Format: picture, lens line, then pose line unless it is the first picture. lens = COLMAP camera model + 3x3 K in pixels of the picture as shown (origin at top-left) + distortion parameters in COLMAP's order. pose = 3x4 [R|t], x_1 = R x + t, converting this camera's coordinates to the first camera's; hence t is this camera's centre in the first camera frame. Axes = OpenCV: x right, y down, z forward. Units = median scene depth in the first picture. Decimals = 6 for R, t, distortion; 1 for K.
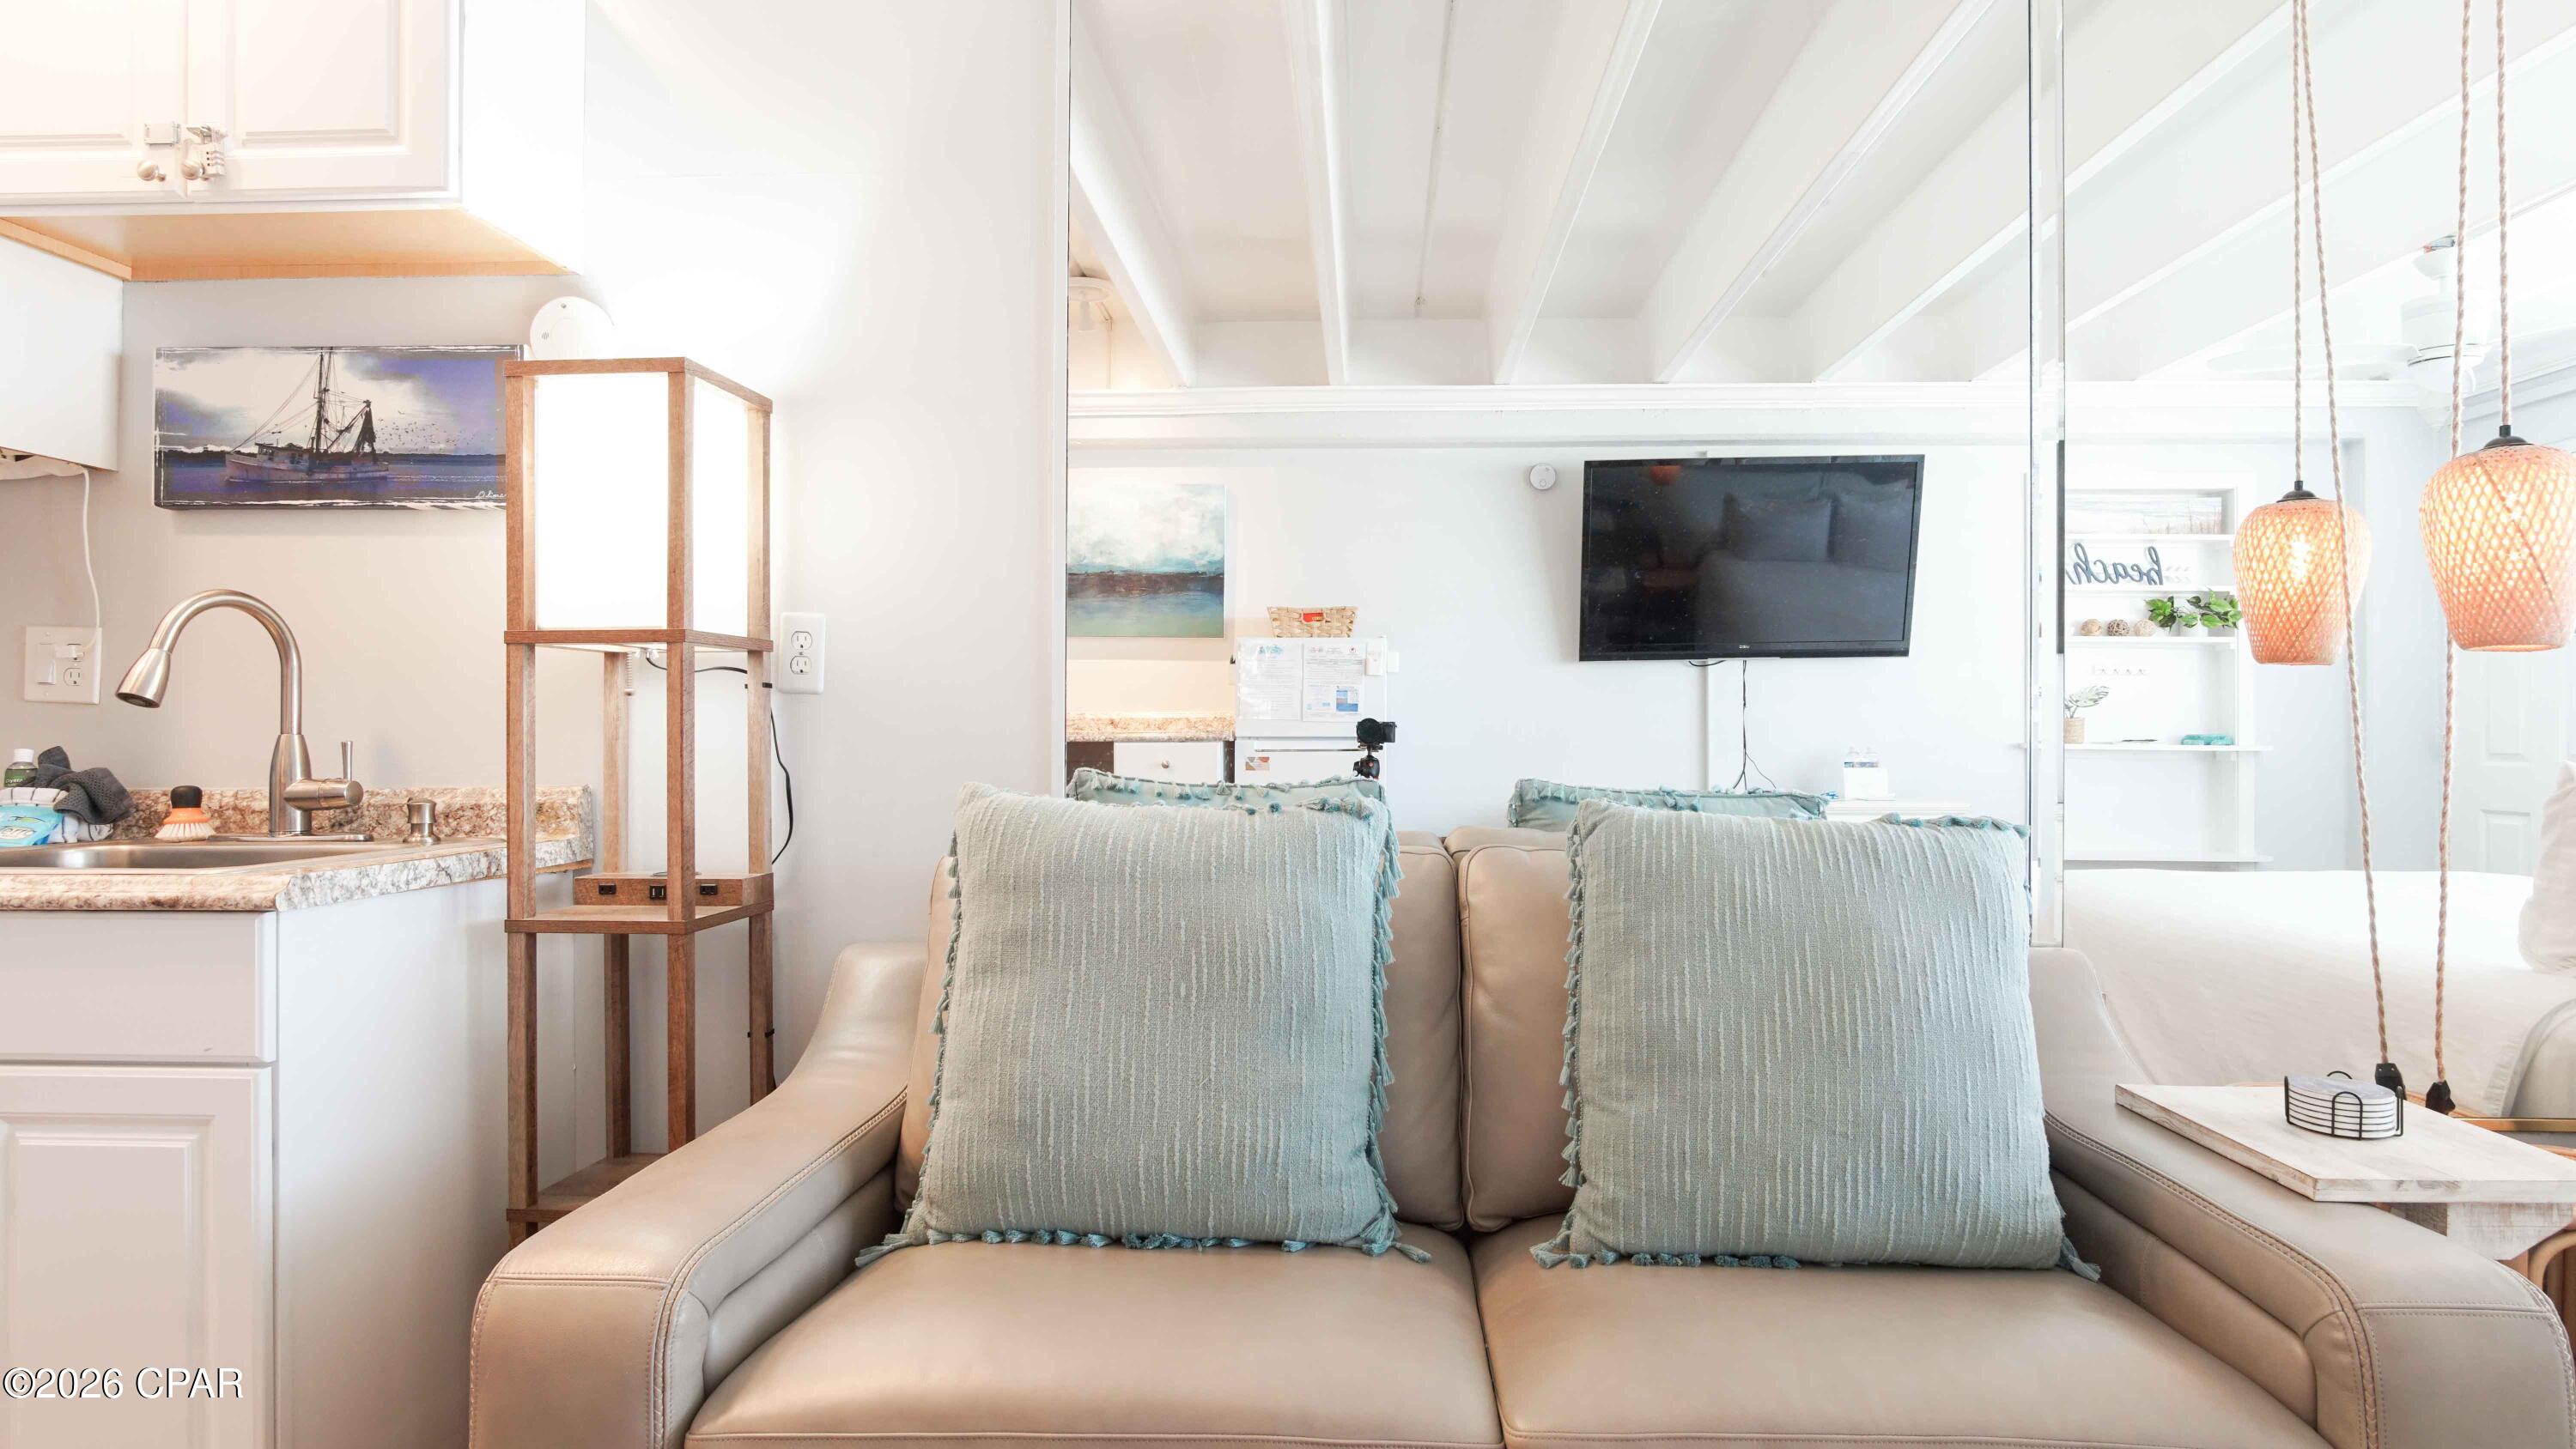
lens RADIAL K [[1381.6, 0, 1288.7], [0, 1381.6, 716.2], [0, 0, 1]] dist [-0.021522, 0.005366]
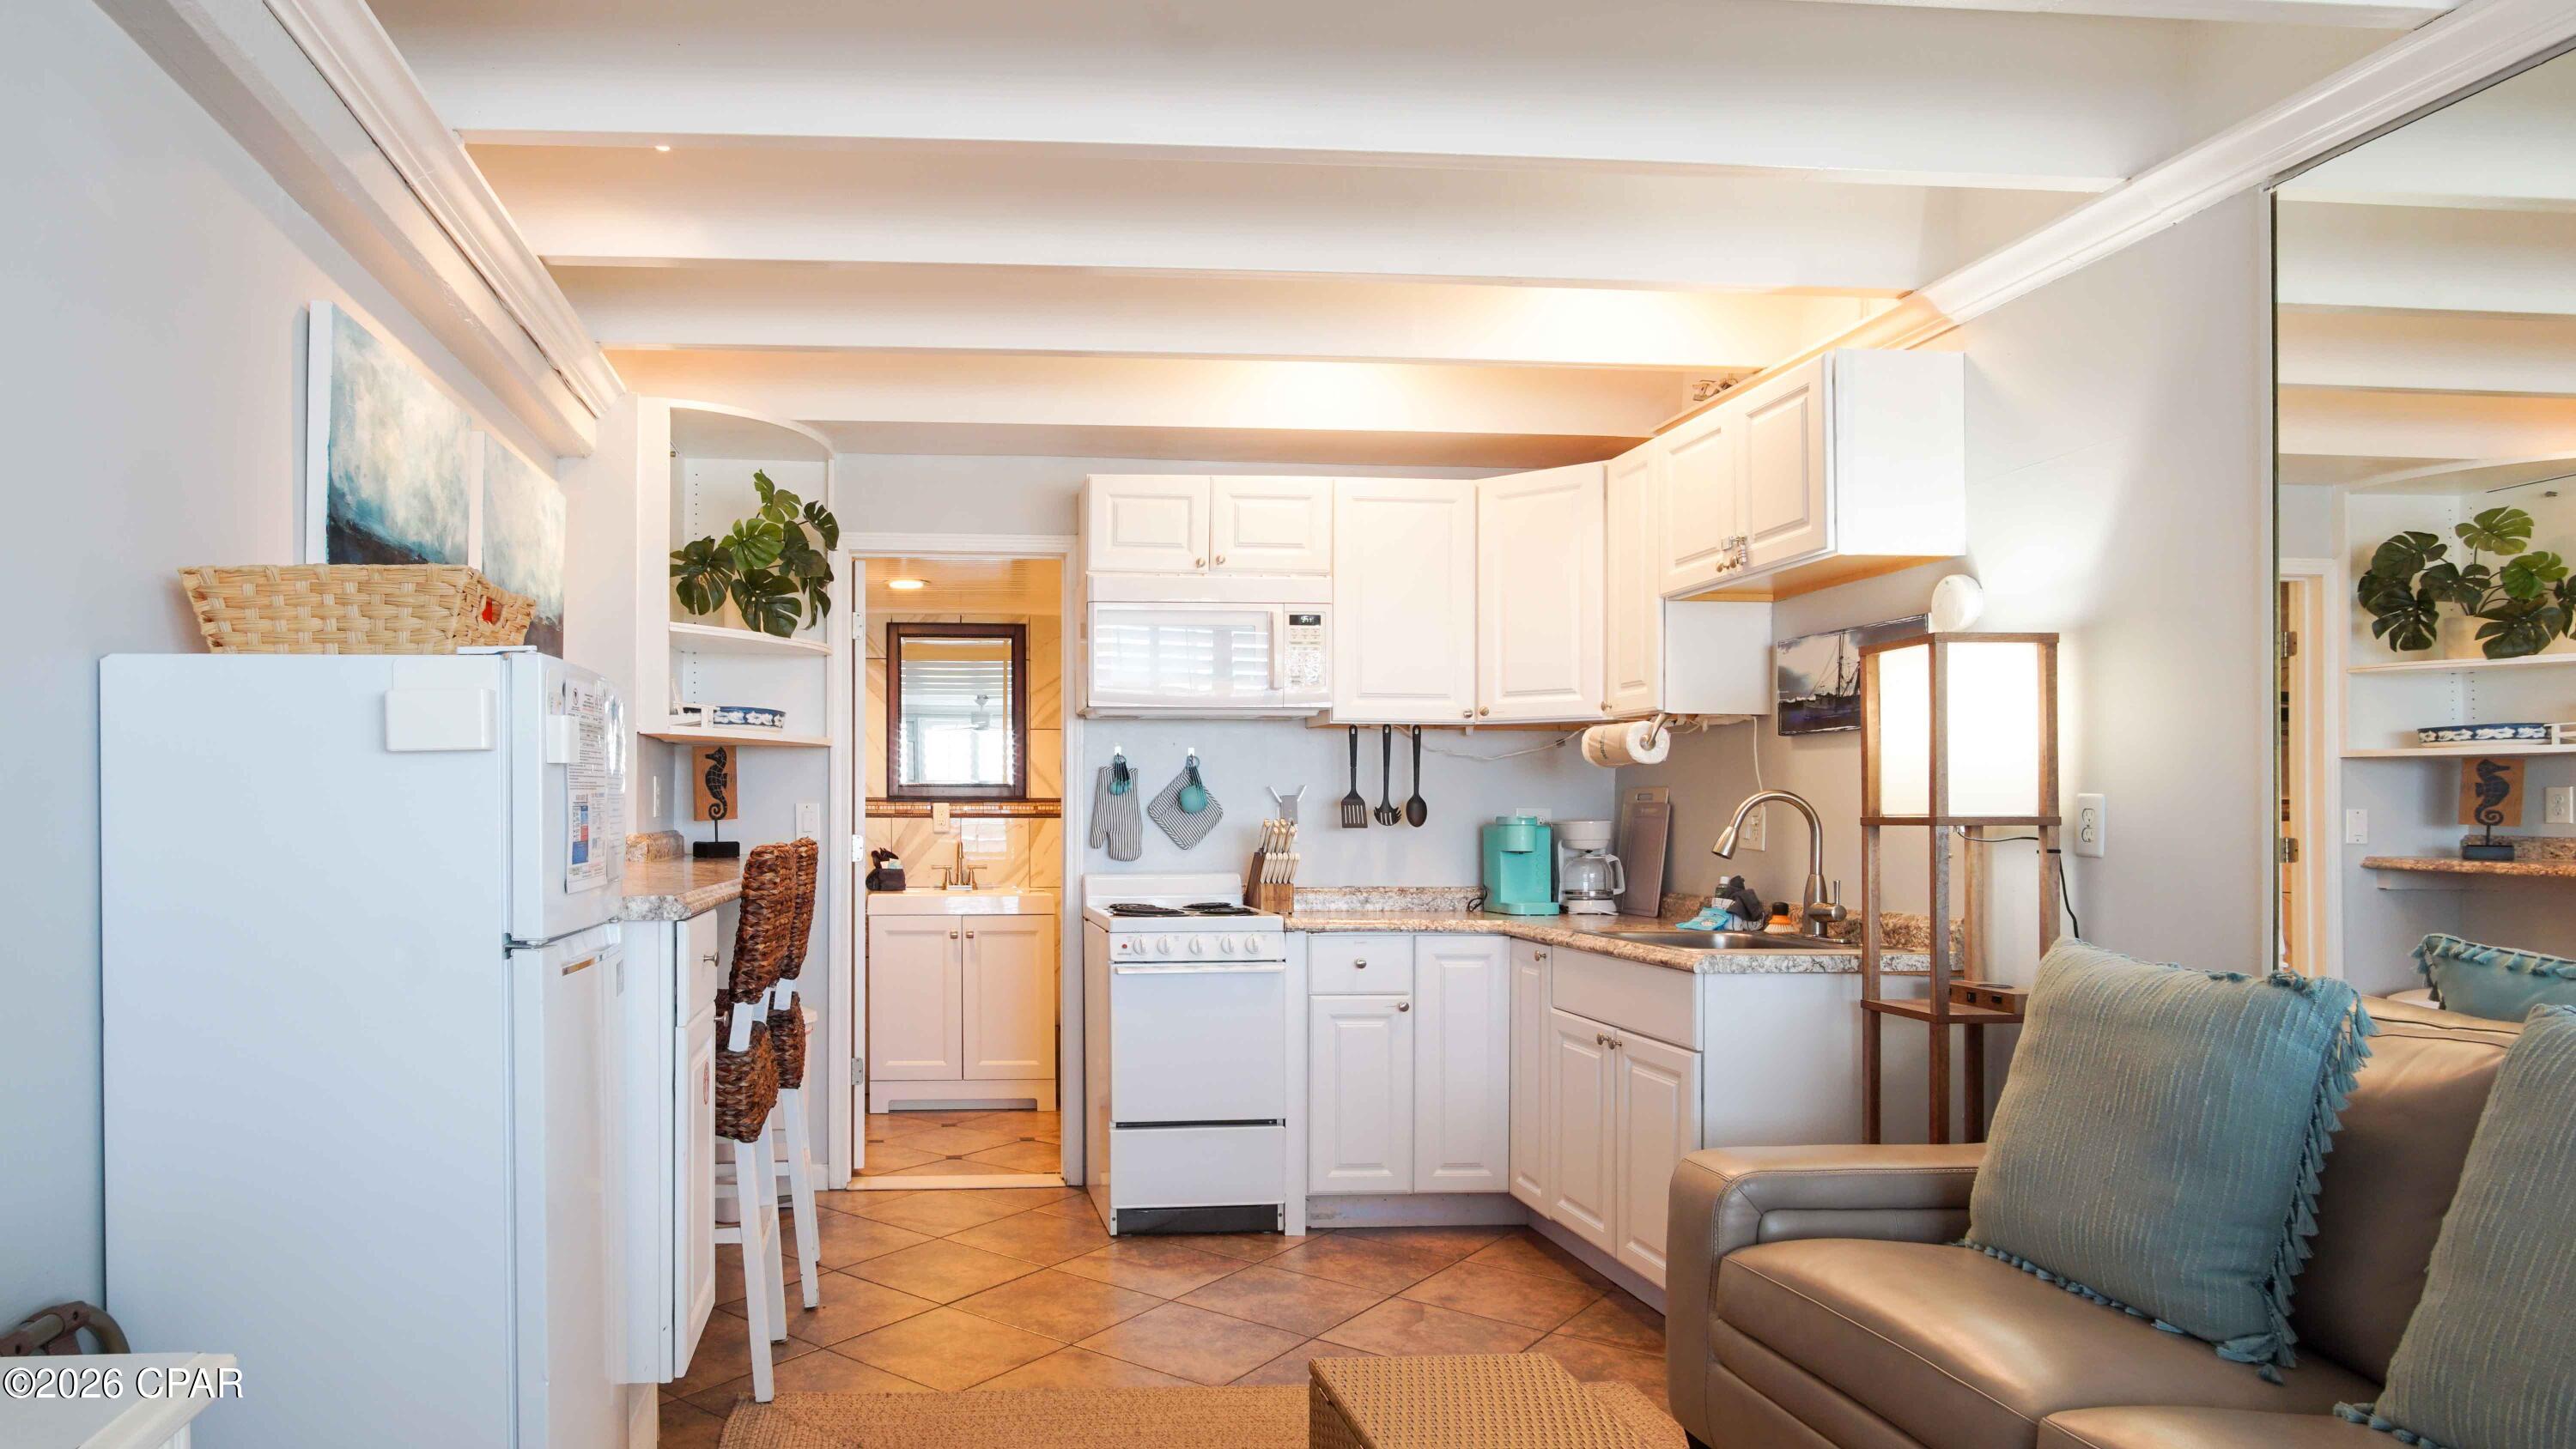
lens RADIAL K [[1470.6, 0, 1117.9], [0, 1470.6, 802.7], [0, 0, 1]] dist [-0.018329, -0.000046]
pose [[0.163759, -0.008288, -0.986466, 0.832020], [0.006219, 0.999954, -0.007369, -0.062546], [0.986481, -0.004928, 0.163803, -0.107429]]
